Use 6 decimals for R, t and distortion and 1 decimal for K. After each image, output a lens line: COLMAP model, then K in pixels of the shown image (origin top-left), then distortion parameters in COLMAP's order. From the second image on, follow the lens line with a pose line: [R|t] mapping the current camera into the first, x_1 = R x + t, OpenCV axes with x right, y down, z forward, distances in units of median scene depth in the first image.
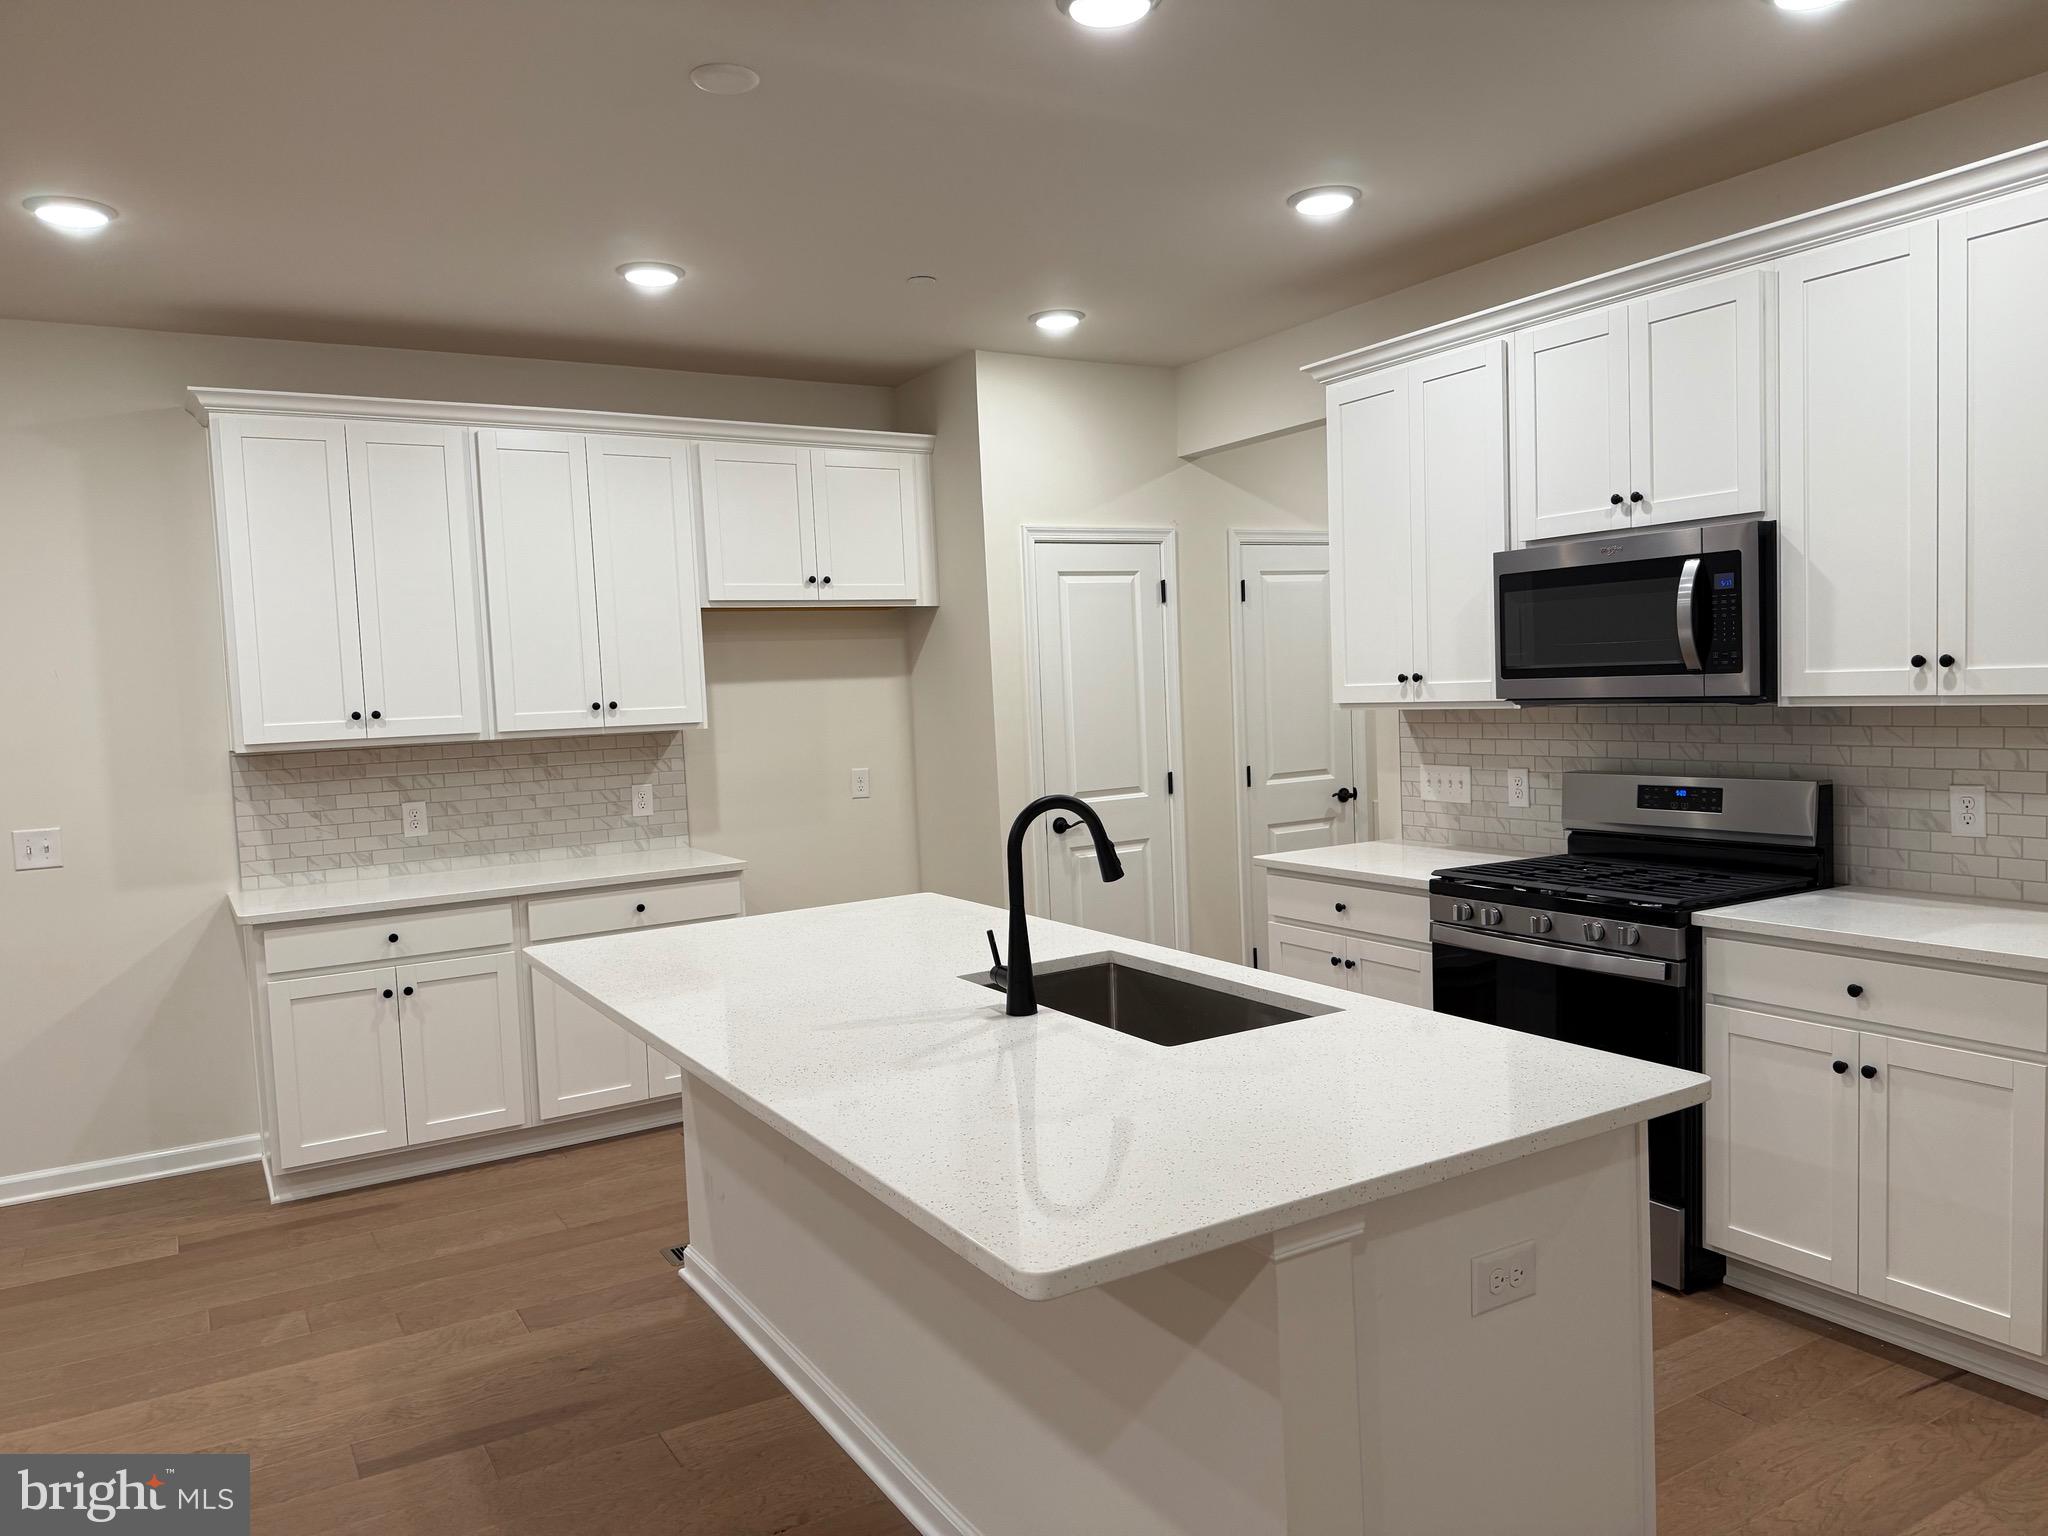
lens RADIAL K [[1428.5, 0, 1029.2], [0, 1428.5, 774.5], [0, 0, 1]] dist [0.104611, -0.155180]
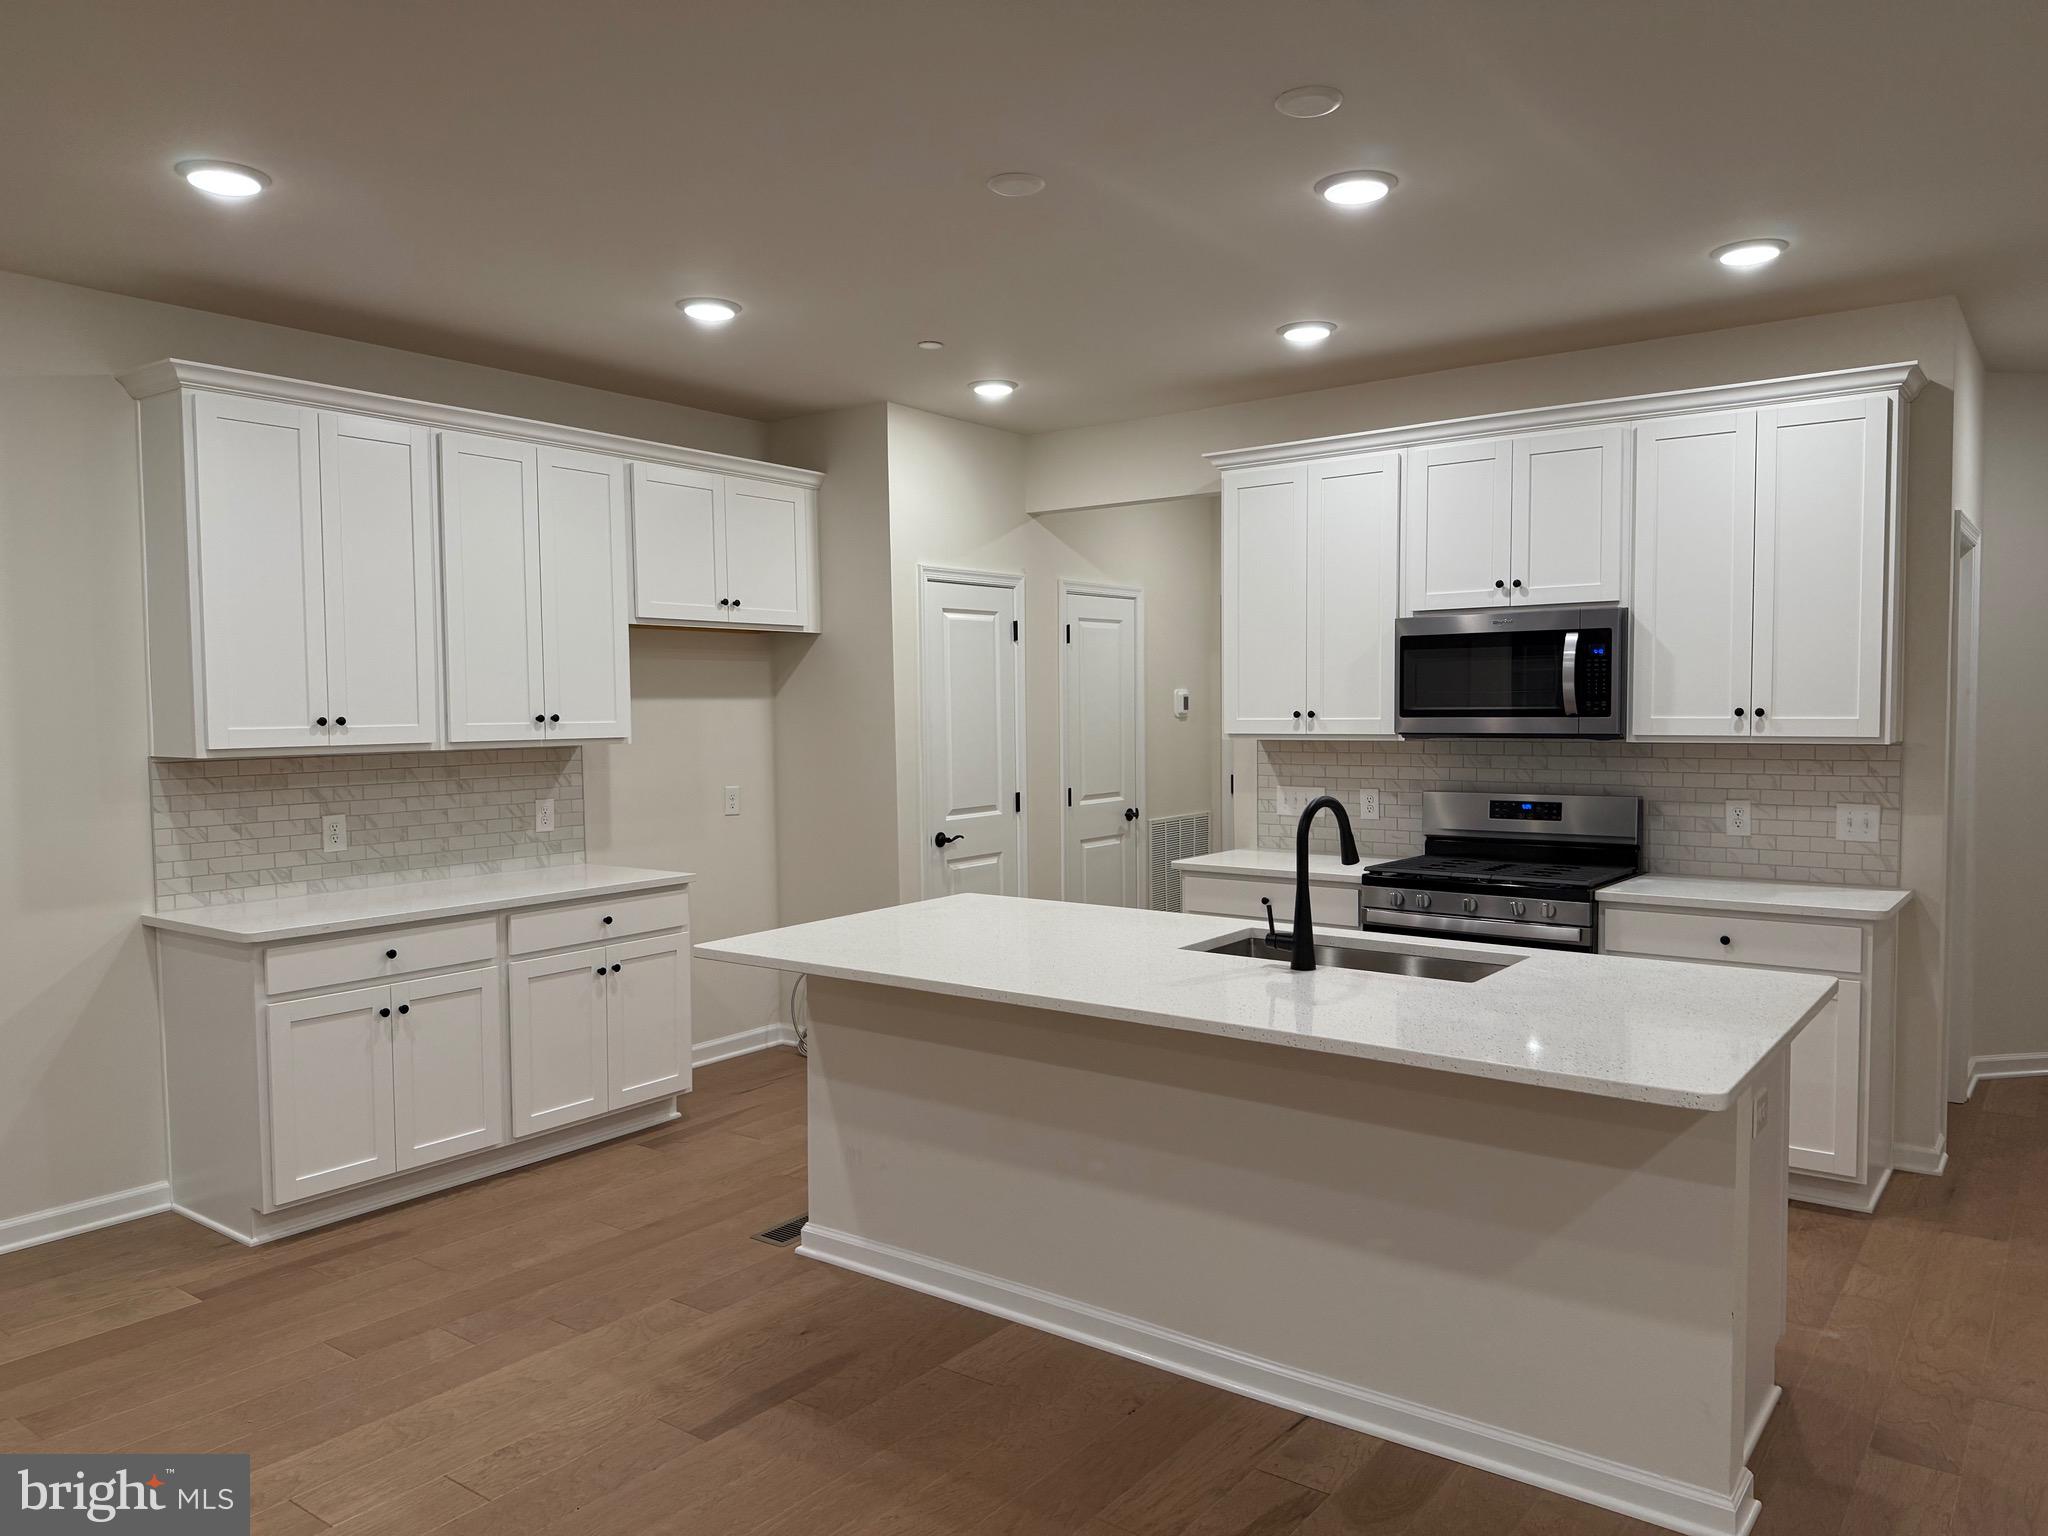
lens RADIAL K [[1428.5, 0, 1029.2], [0, 1428.5, 774.5], [0, 0, 1]] dist [0.104611, -0.155180]
pose [[0.926265, 0.013676, 0.376624, -0.382448], [-0.004397, 0.999665, -0.025487, 0.015574], [-0.376846, 0.021952, 0.926016, -0.044568]]
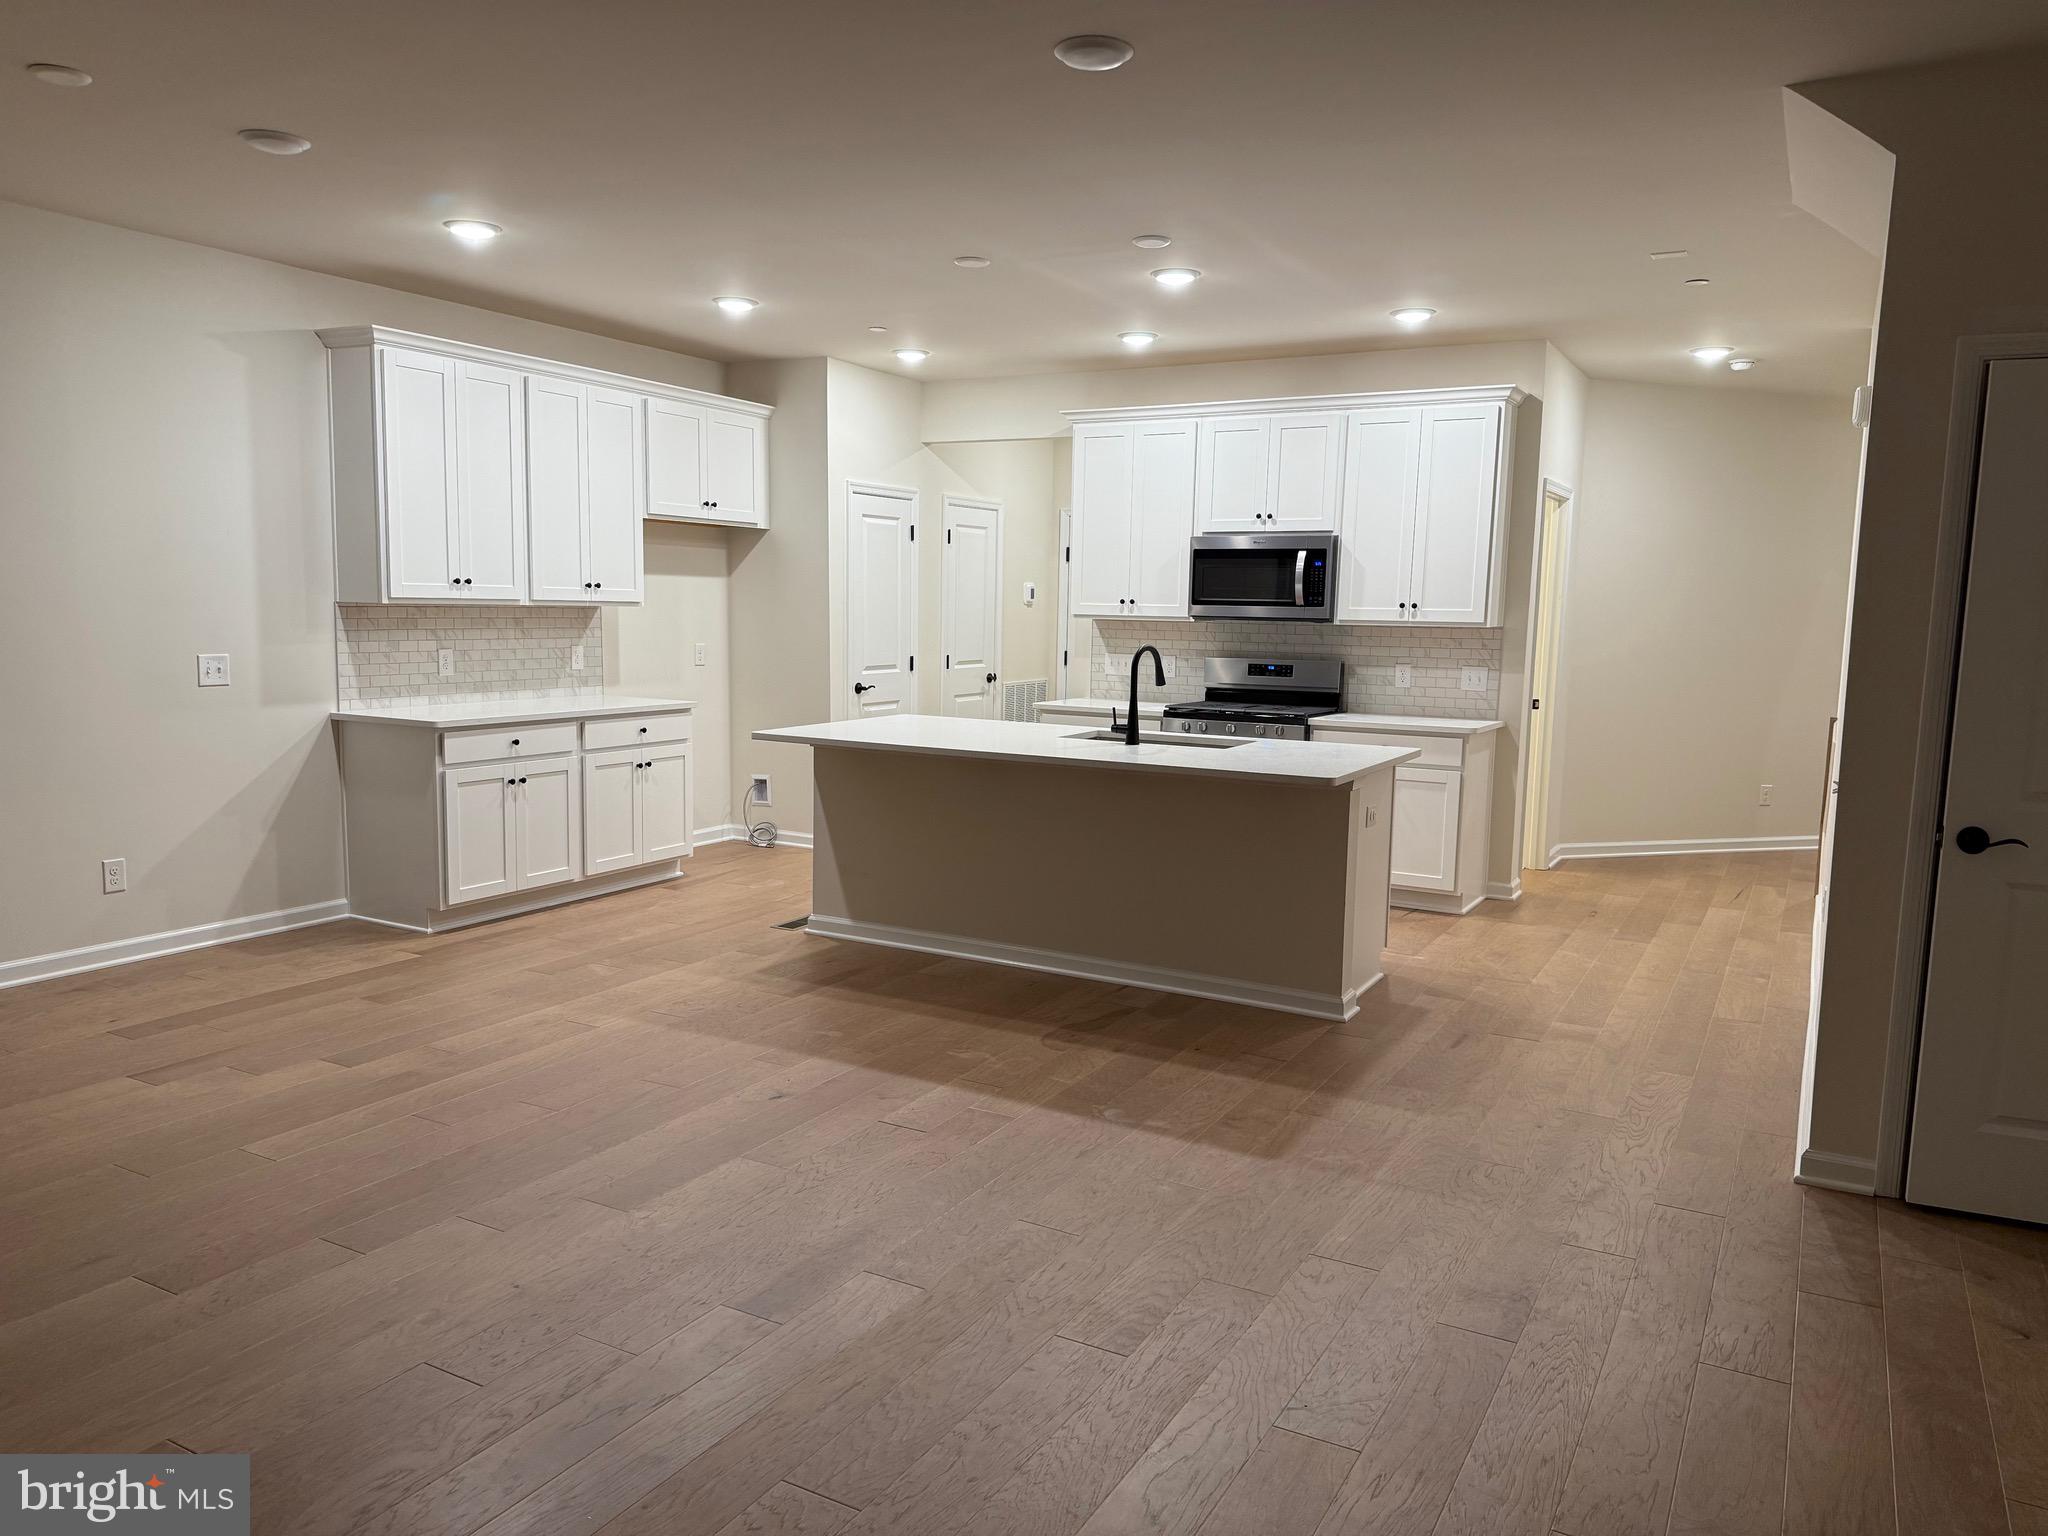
lens RADIAL K [[1428.5, 0, 1029.2], [0, 1428.5, 774.5], [0, 0, 1]] dist [0.104611, -0.155180]
pose [[0.864212, -0.000641, 0.503127, -0.663602], [-0.024303, 0.998779, 0.043017, 0.066628], [-0.502540, -0.049403, 0.863141, -0.427036]]
